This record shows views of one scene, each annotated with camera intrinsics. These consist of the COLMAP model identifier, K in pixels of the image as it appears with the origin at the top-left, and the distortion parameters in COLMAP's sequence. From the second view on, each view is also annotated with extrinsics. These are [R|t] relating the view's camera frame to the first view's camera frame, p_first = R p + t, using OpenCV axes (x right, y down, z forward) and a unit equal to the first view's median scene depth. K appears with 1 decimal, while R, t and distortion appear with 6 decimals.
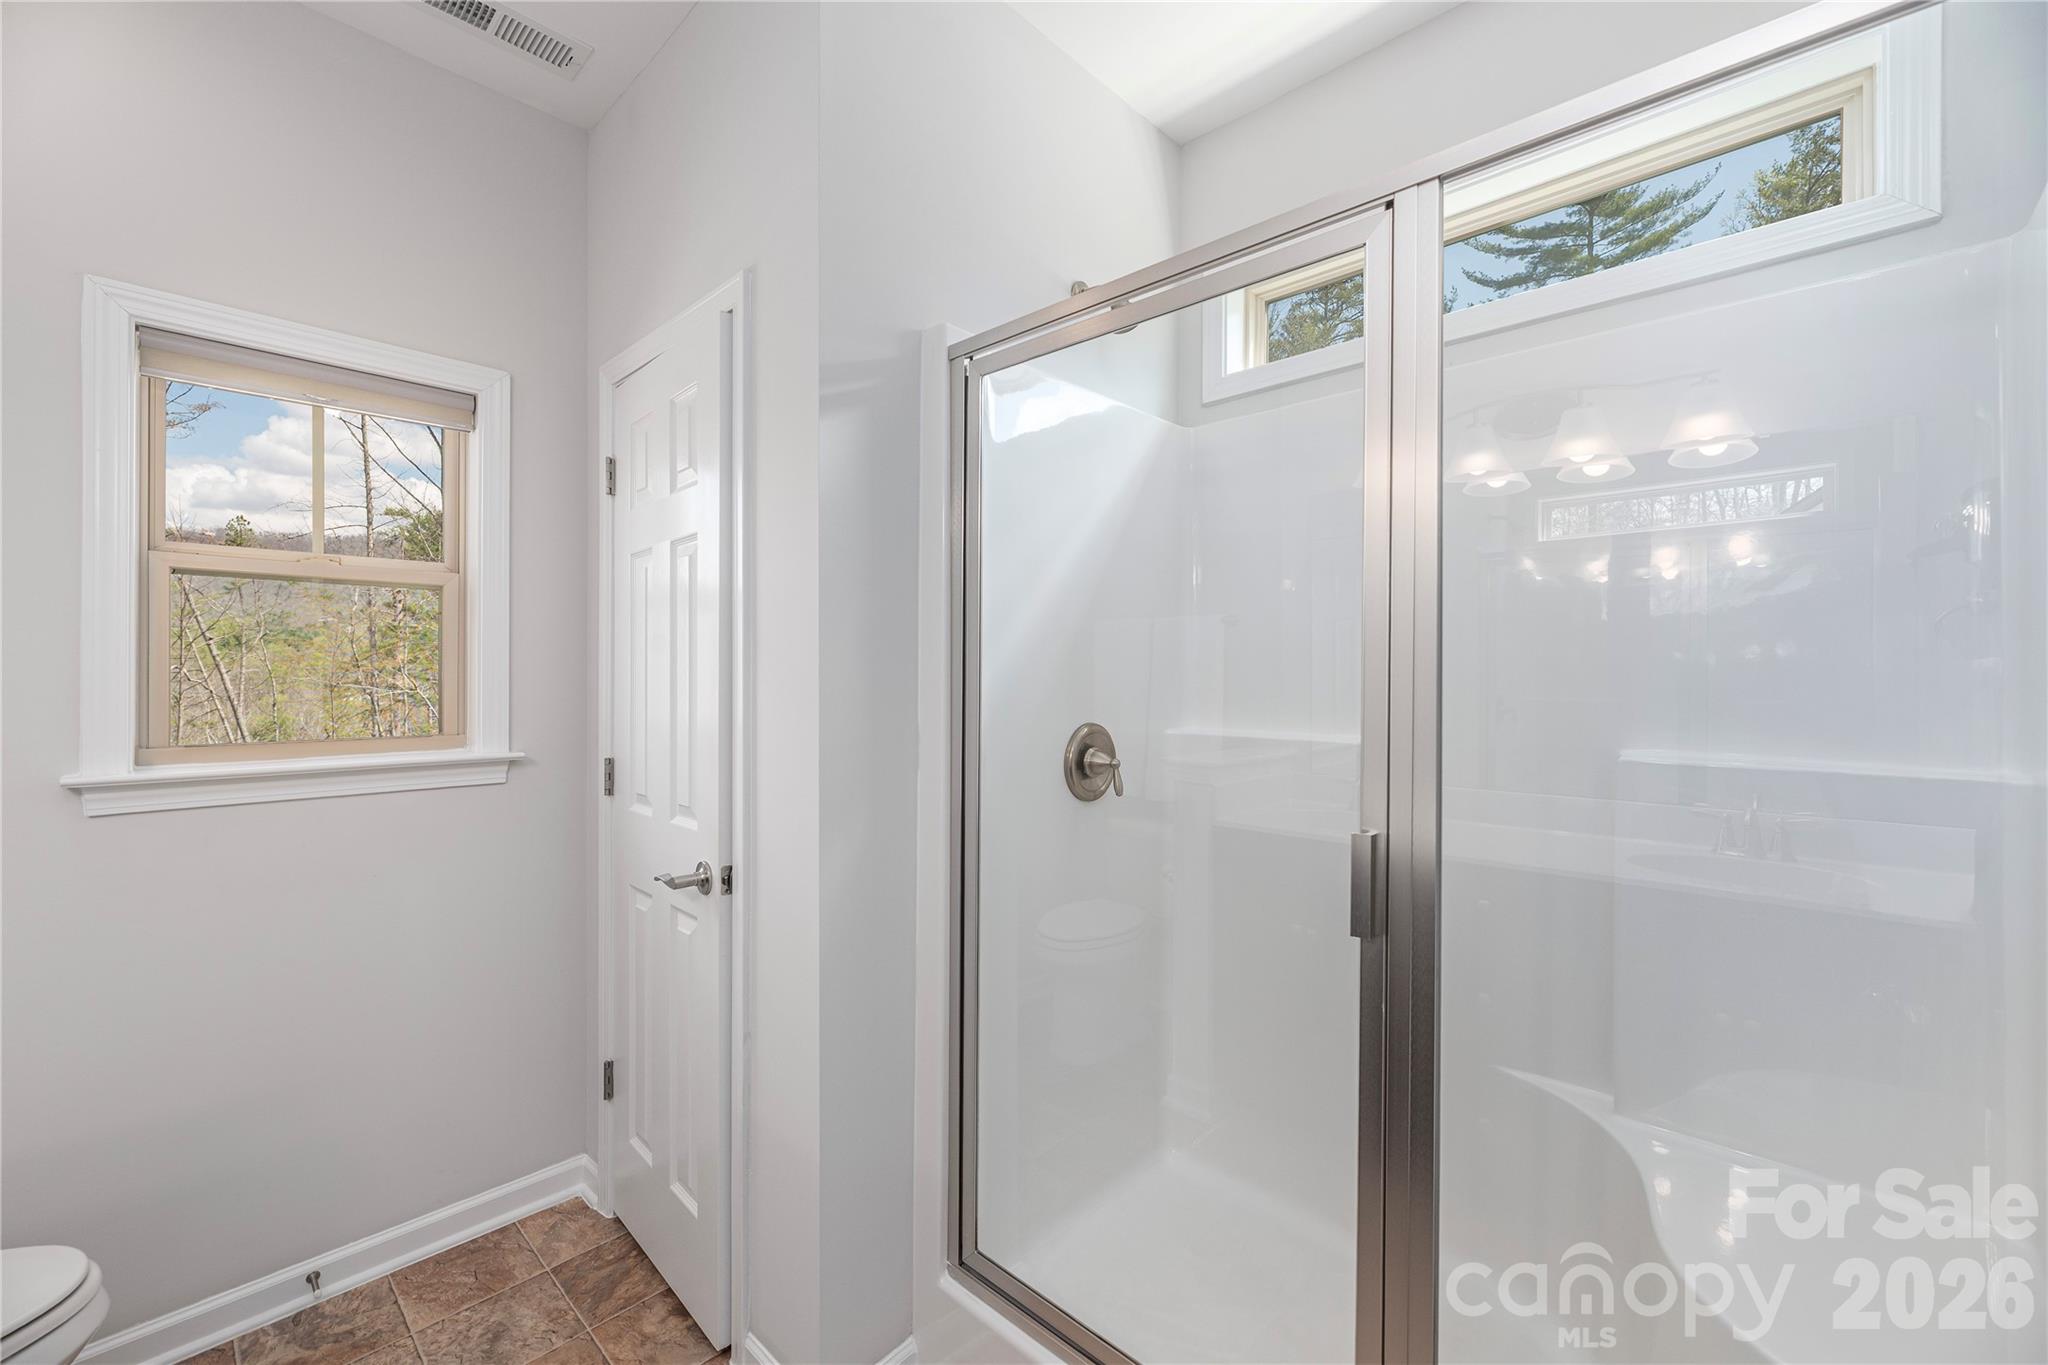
lens RADIAL K [[835.3, 0, 1031.7], [0, 835.3, 671.1], [0, 0, 1]] dist [-0.003323, 0.000024]
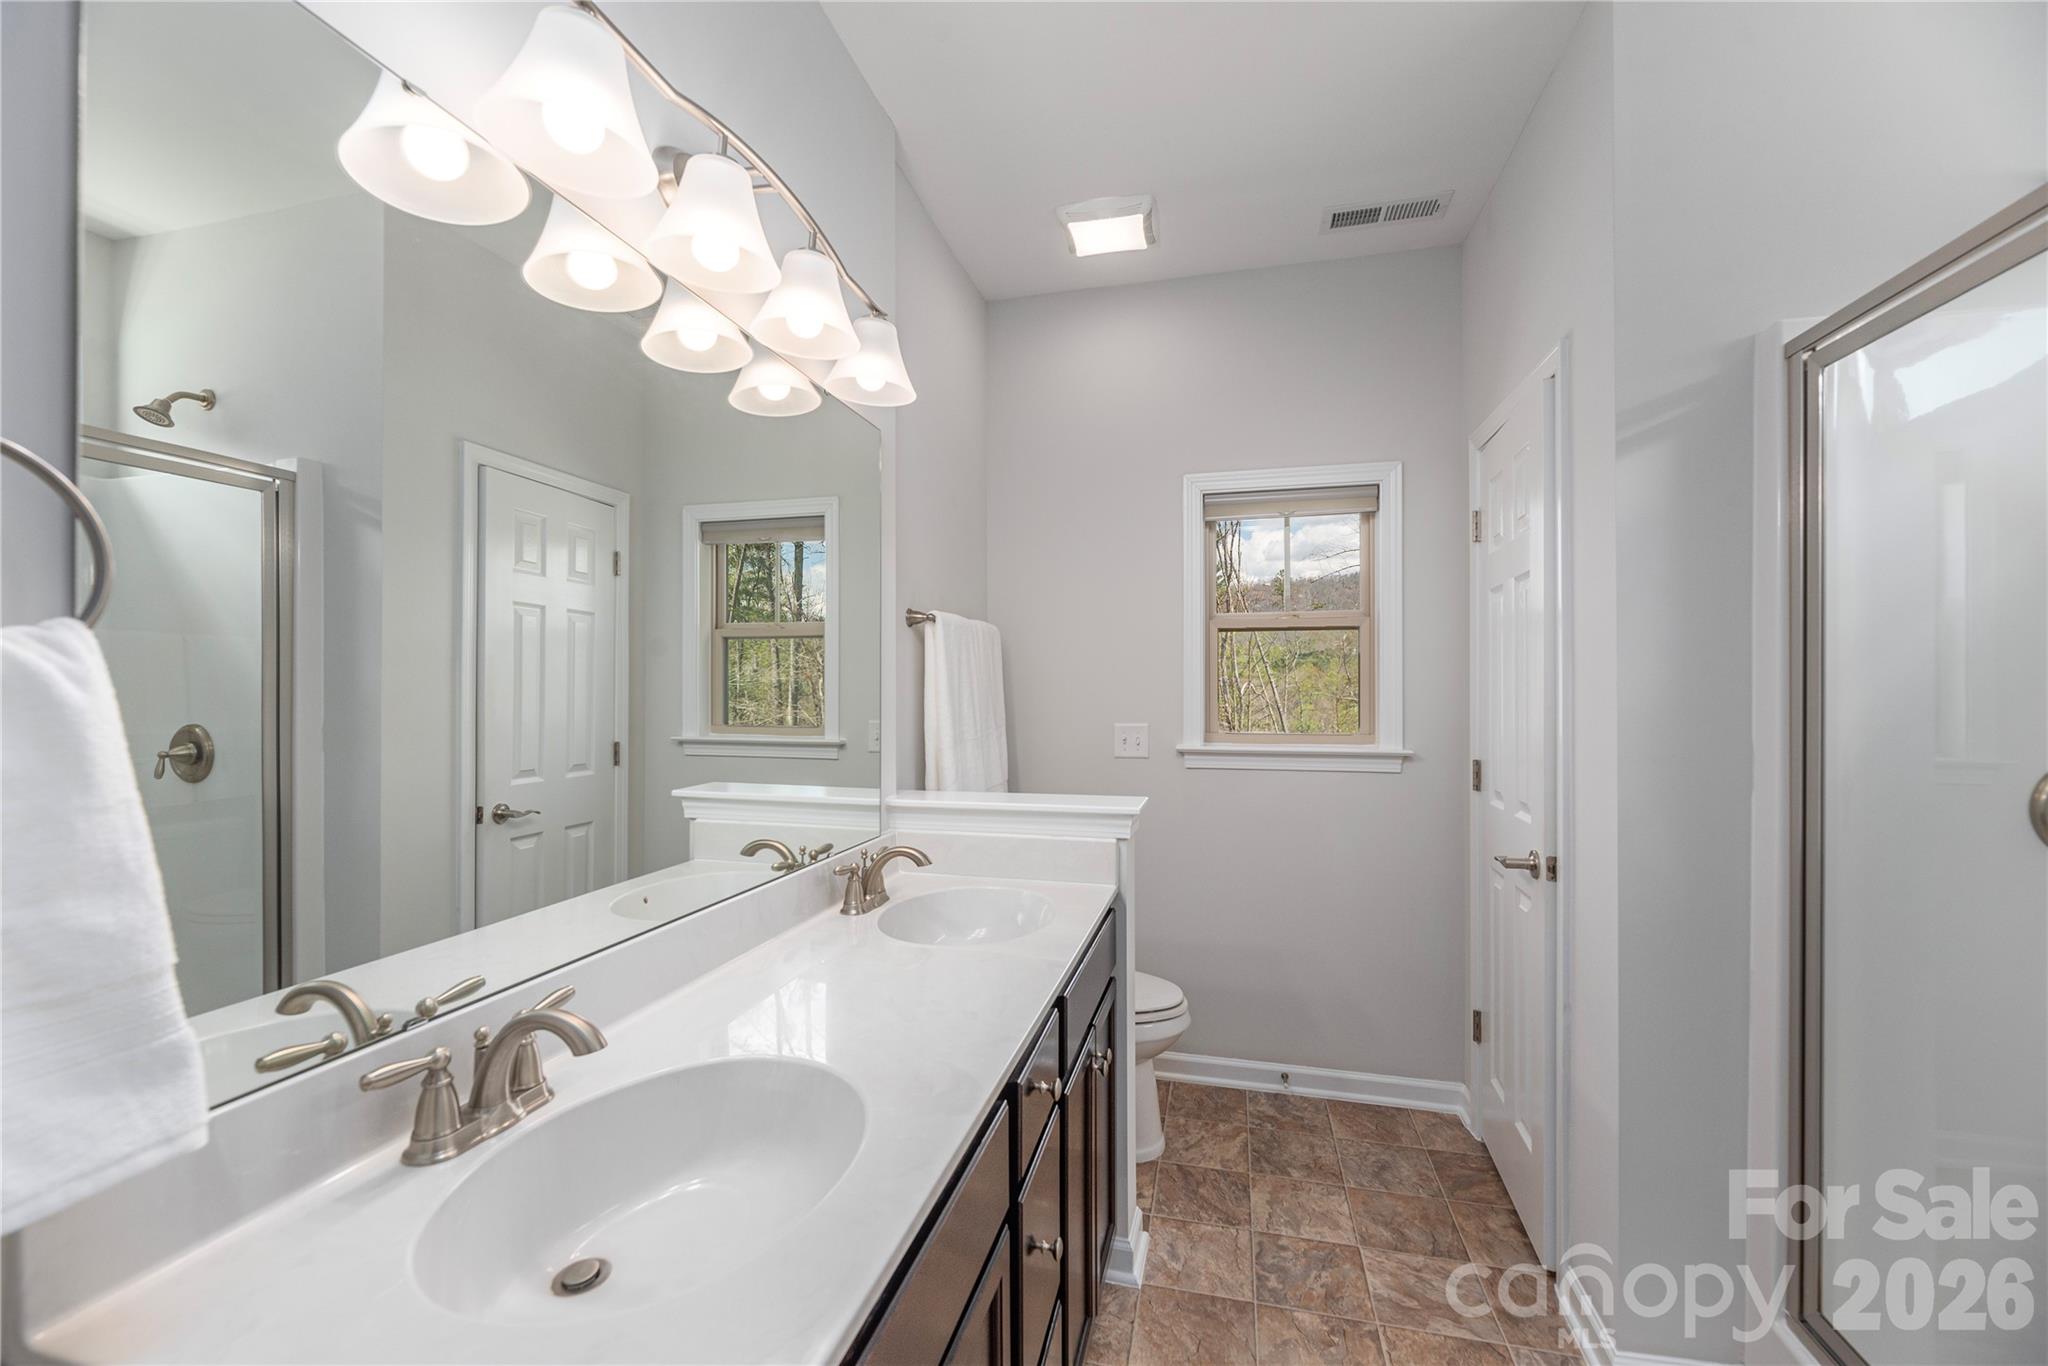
lens RADIAL K [[835.3, 0, 1025.2], [0, 835.3, 682.3], [0, 0, 1]] dist [-0.003323, 0.000024]
pose [[0.488376, -0.007952, -0.872597, 0.272394], [0.005027, 0.999968, -0.006299, -0.004342], [0.872619, -0.001310, 0.488400, -0.190558]]
